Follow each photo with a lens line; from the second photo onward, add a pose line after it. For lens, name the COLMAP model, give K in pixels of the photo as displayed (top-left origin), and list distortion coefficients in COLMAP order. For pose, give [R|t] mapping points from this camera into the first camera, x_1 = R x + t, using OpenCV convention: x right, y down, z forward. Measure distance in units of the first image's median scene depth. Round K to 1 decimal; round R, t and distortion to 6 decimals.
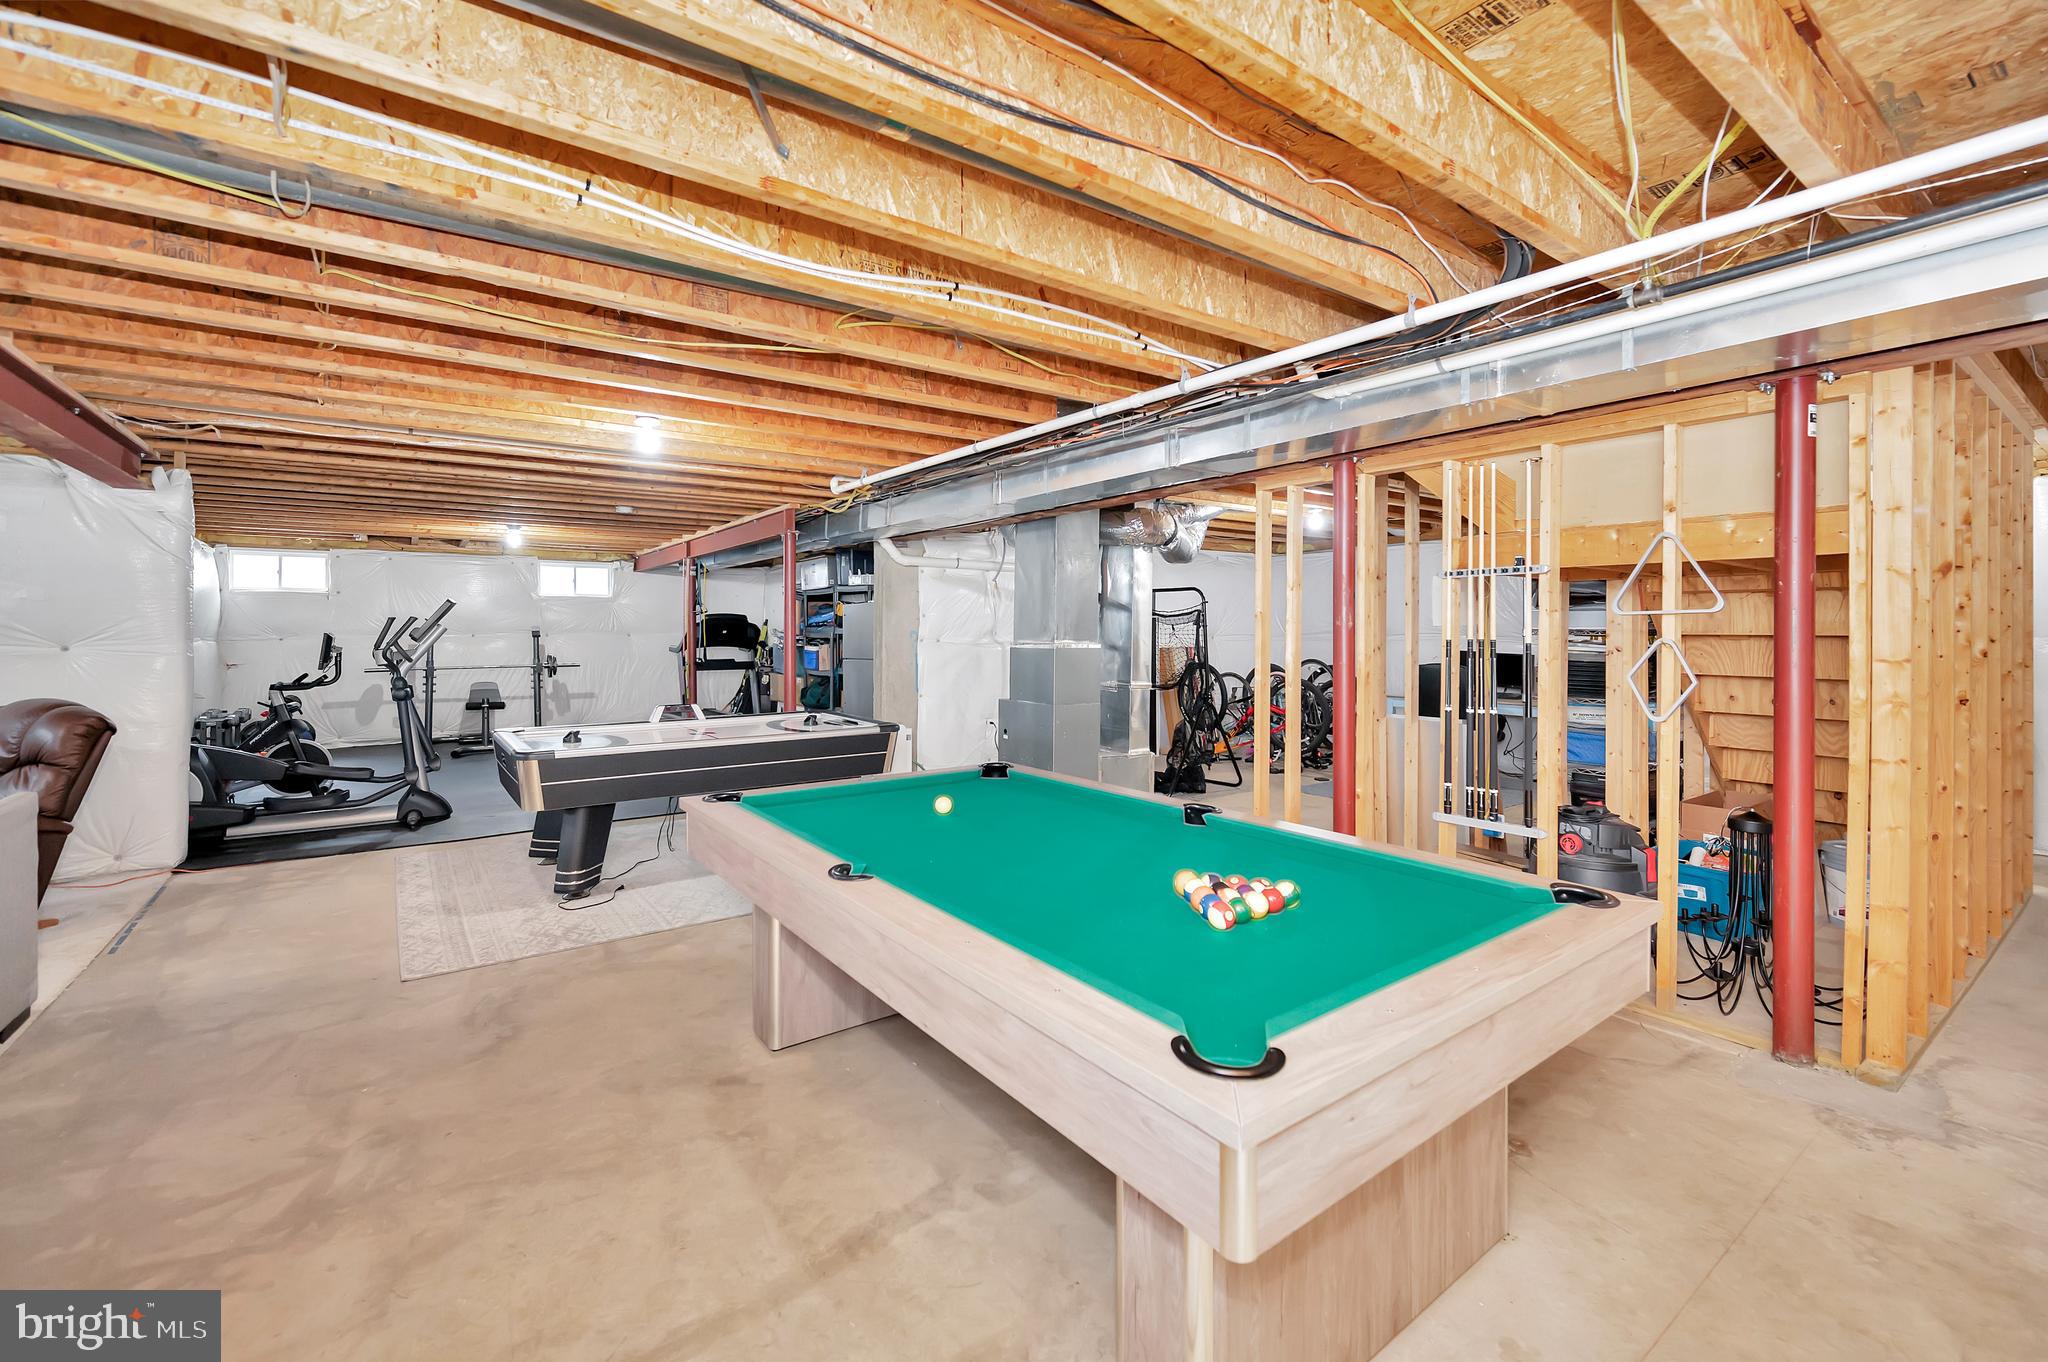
lens RADIAL K [[853.5, 0, 1032.3], [0, 853.5, 635.3], [0, 0, 1]] dist [-0.007419, 0.000084]
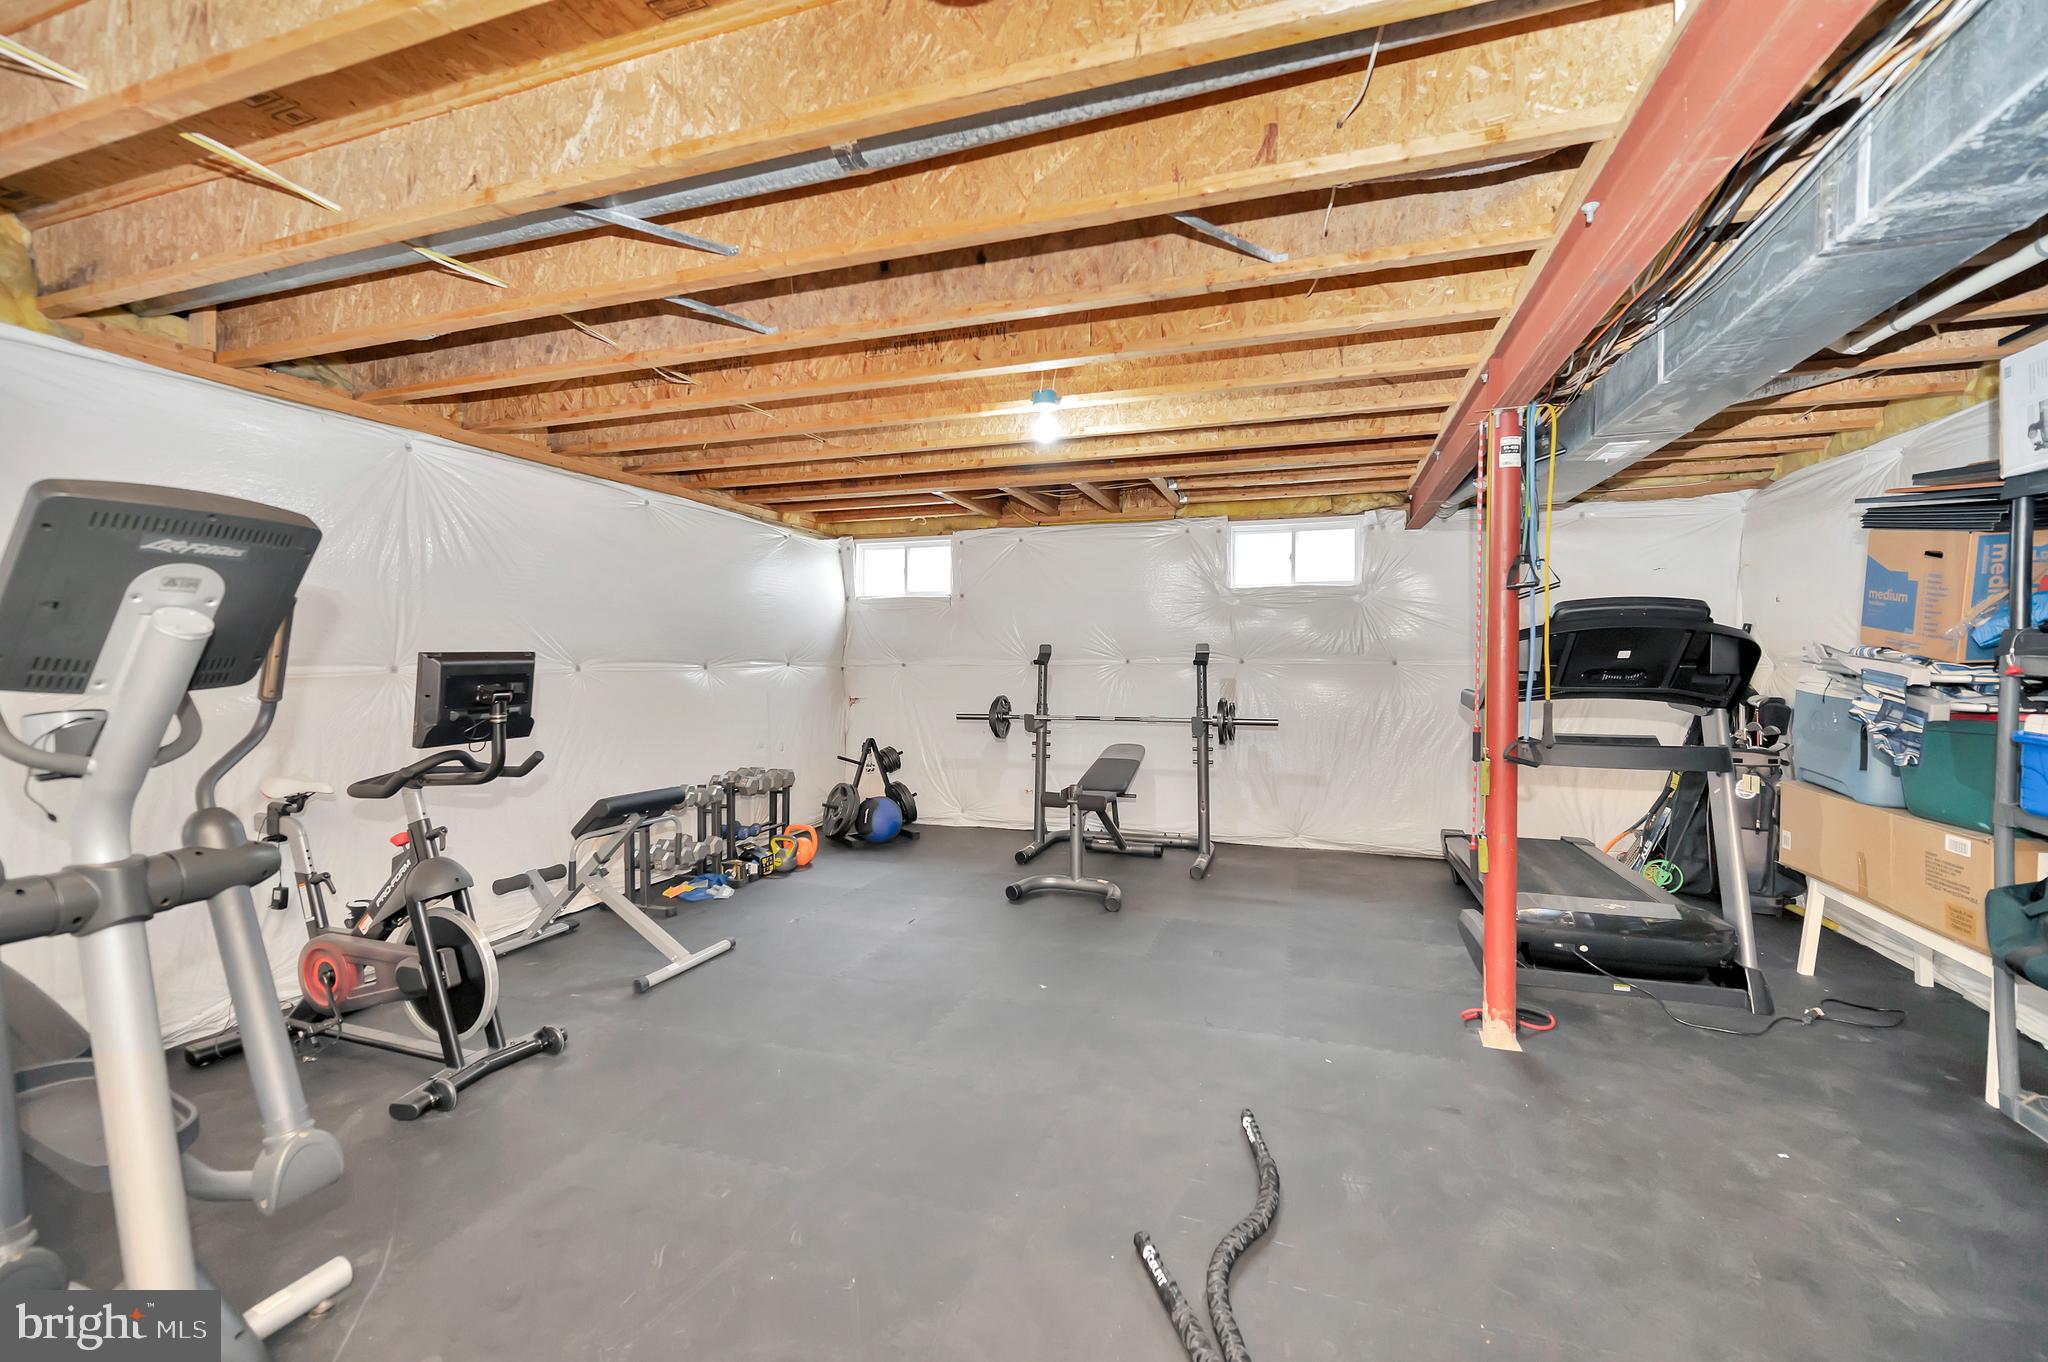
lens RADIAL K [[853.5, 0, 1032.3], [0, 853.5, 635.3], [0, 0, 1]] dist [-0.007419, 0.000084]
pose [[0.575103, -0.014951, -0.817945, -0.246277], [-0.006564, 0.999716, -0.022889, -0.003139], [0.818055, 0.018533, 0.574842, 0.696343]]
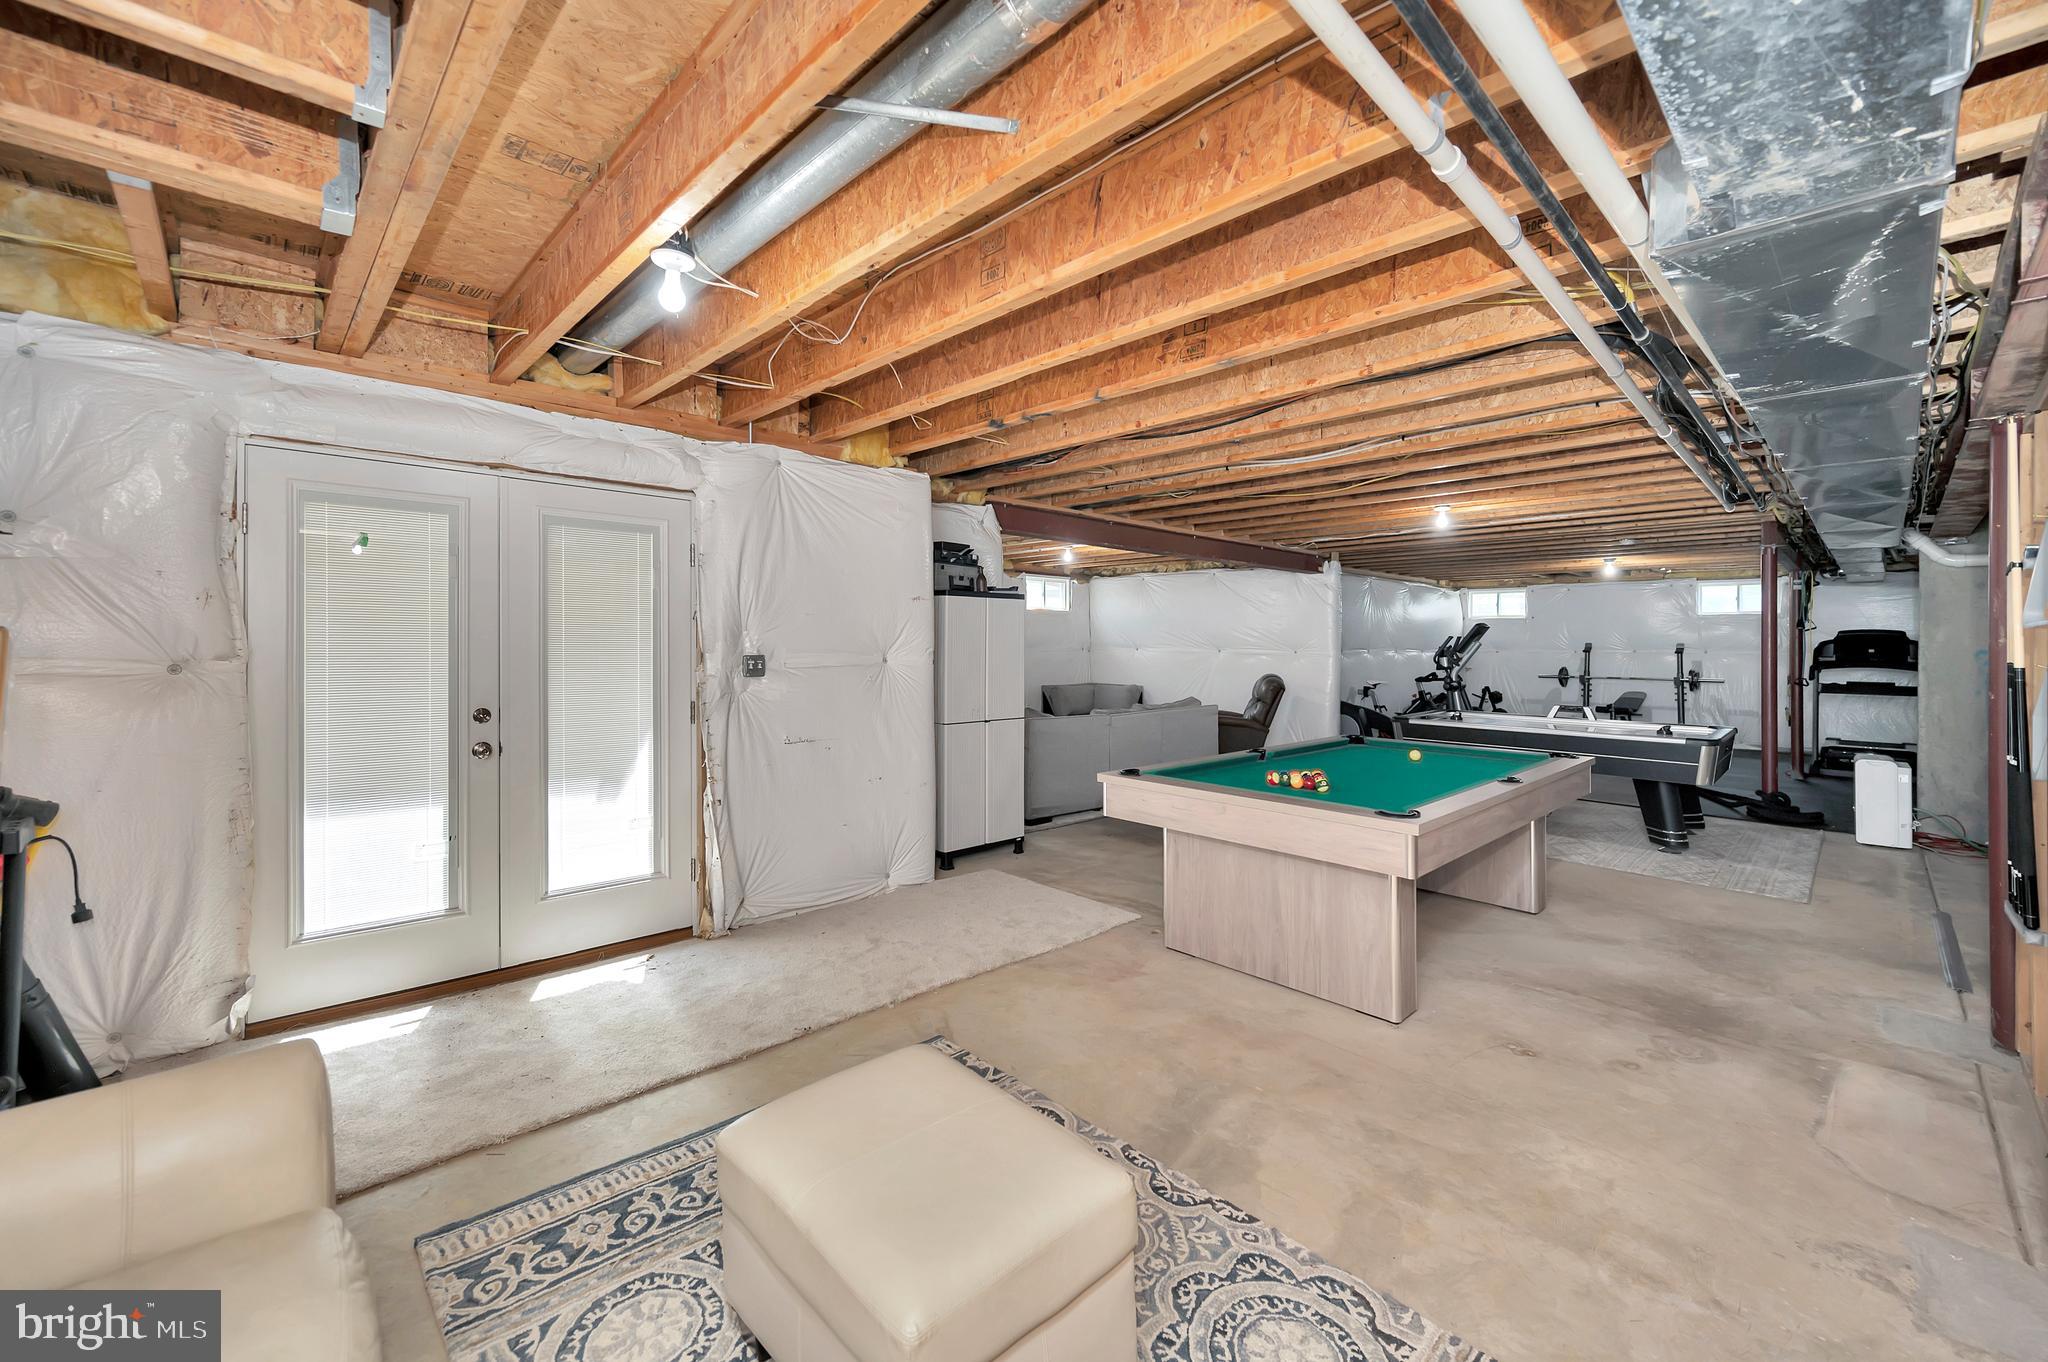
lens RADIAL K [[839.9, 0, 1030.2], [0, 839.9, 623.5], [0, 0, 1]] dist [-0.002384, -0.000224]
pose [[0.143522, -0.018742, -0.989470, 0.412434], [-0.014132, 0.999680, -0.020986, -0.001486], [0.989546, 0.016995, 0.143212, 0.018996]]
